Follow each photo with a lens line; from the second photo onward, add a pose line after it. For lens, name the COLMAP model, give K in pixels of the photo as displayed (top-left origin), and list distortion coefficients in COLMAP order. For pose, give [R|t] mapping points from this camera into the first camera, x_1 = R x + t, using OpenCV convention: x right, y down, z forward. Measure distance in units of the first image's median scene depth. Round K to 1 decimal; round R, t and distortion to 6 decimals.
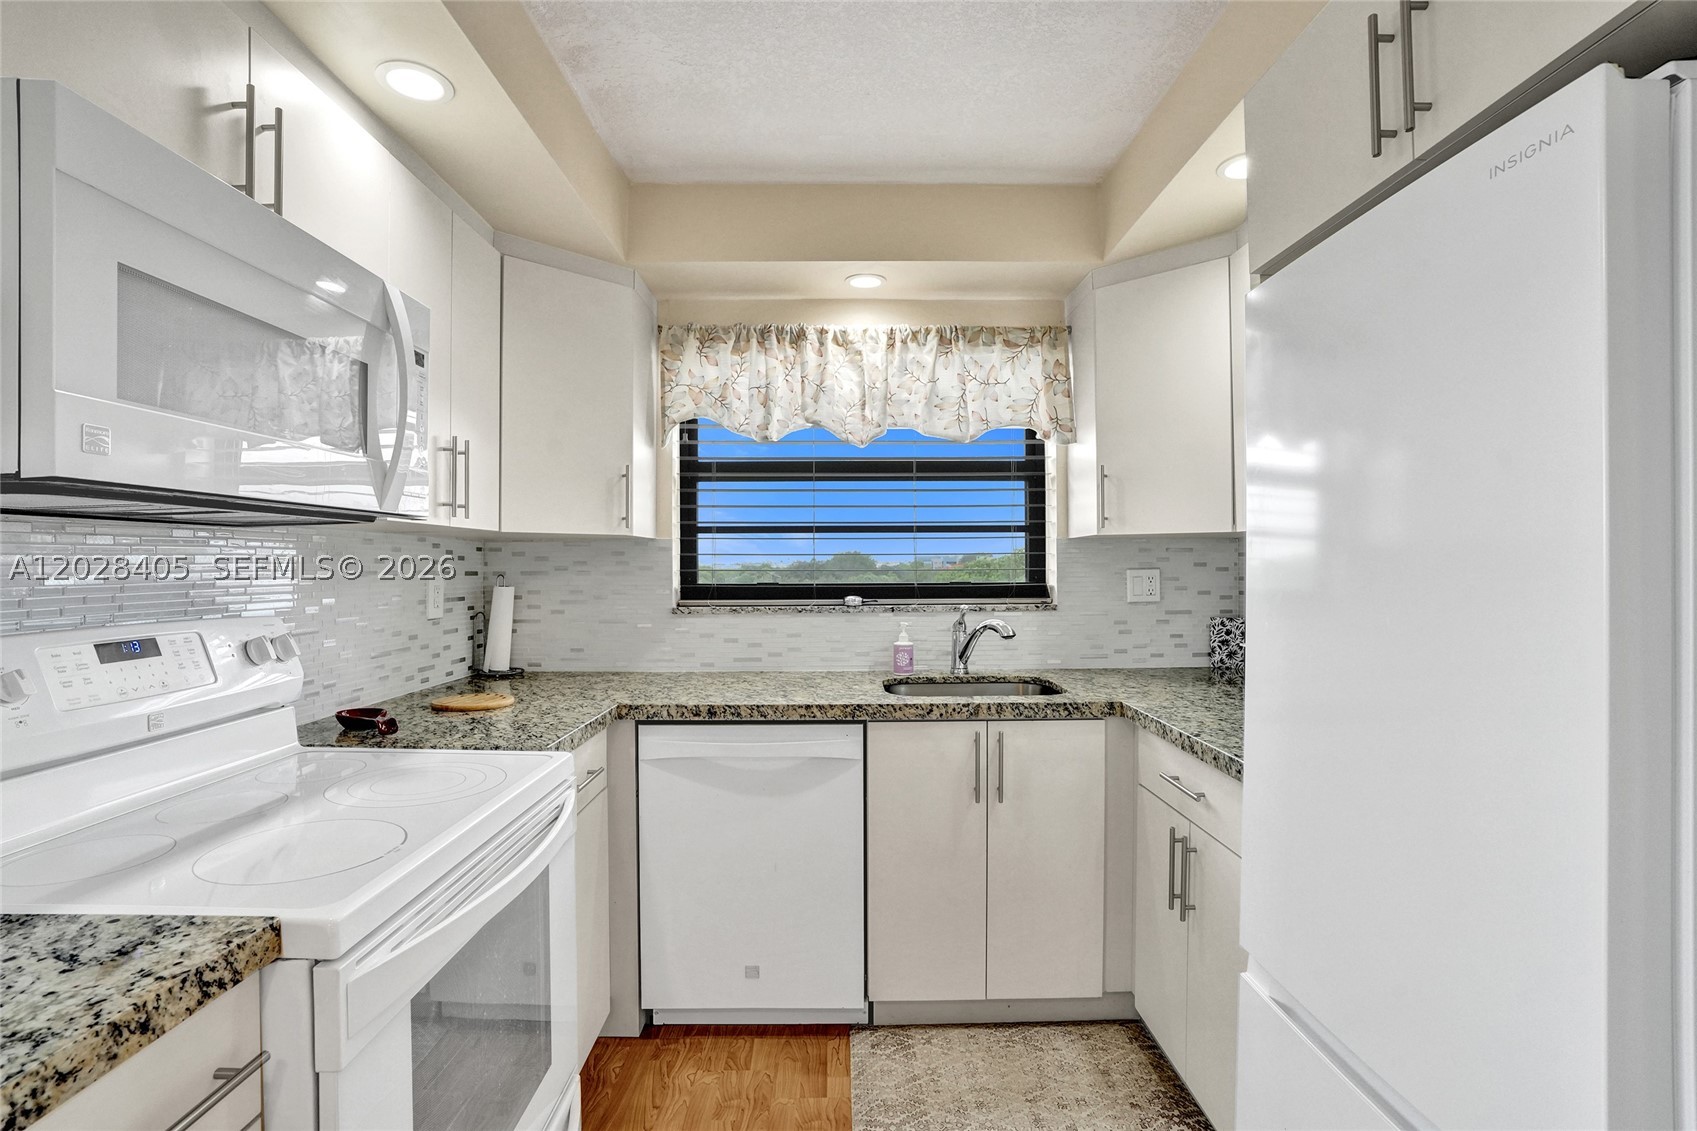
lens RADIAL K [[823.9, 0, 847.1], [0, 823.9, 556.8], [0, 0, 1]] dist [0.002397, 0.001686]
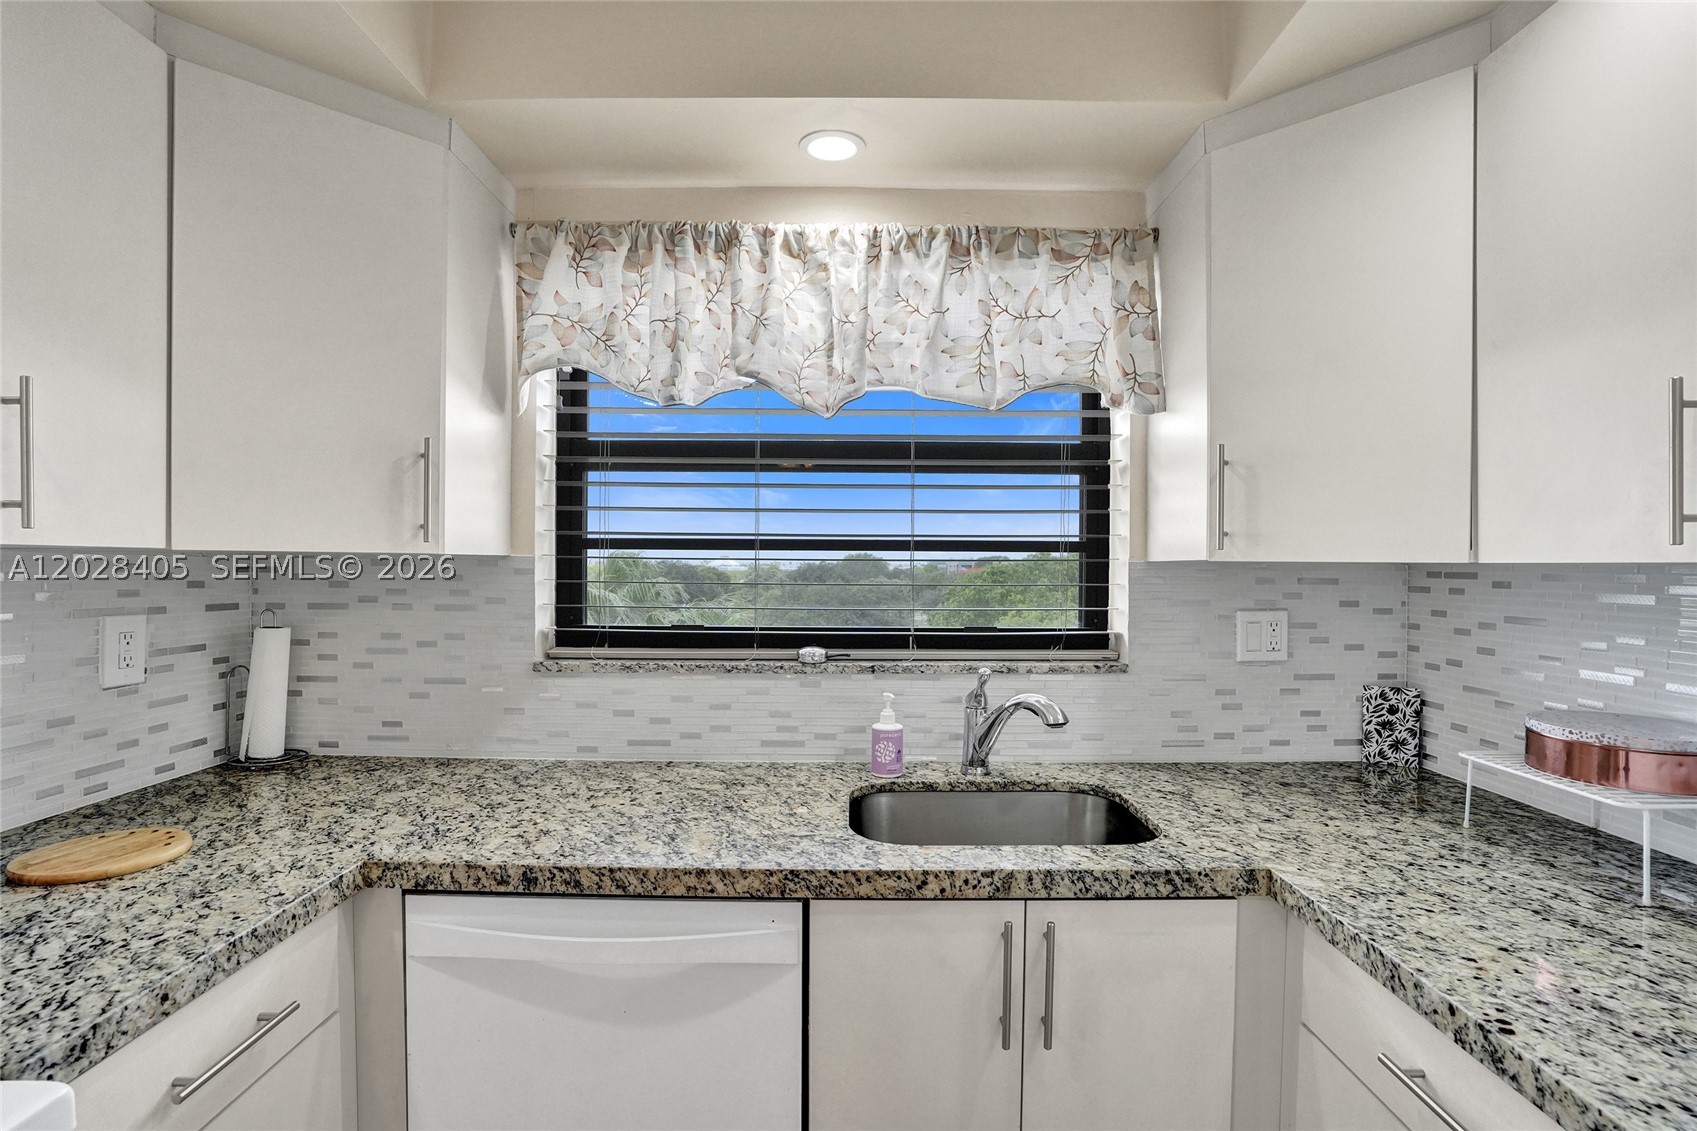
lens RADIAL K [[825.1, 0, 846.6], [0, 825.1, 575.6], [0, 0, 1]] dist [-0.006933, -0.001856]
pose [[0.999788, 0.010709, -0.017598, 0.046084], [-0.010356, 0.999746, 0.020013, -0.022768], [0.017808, -0.019826, 0.999645, 0.361043]]
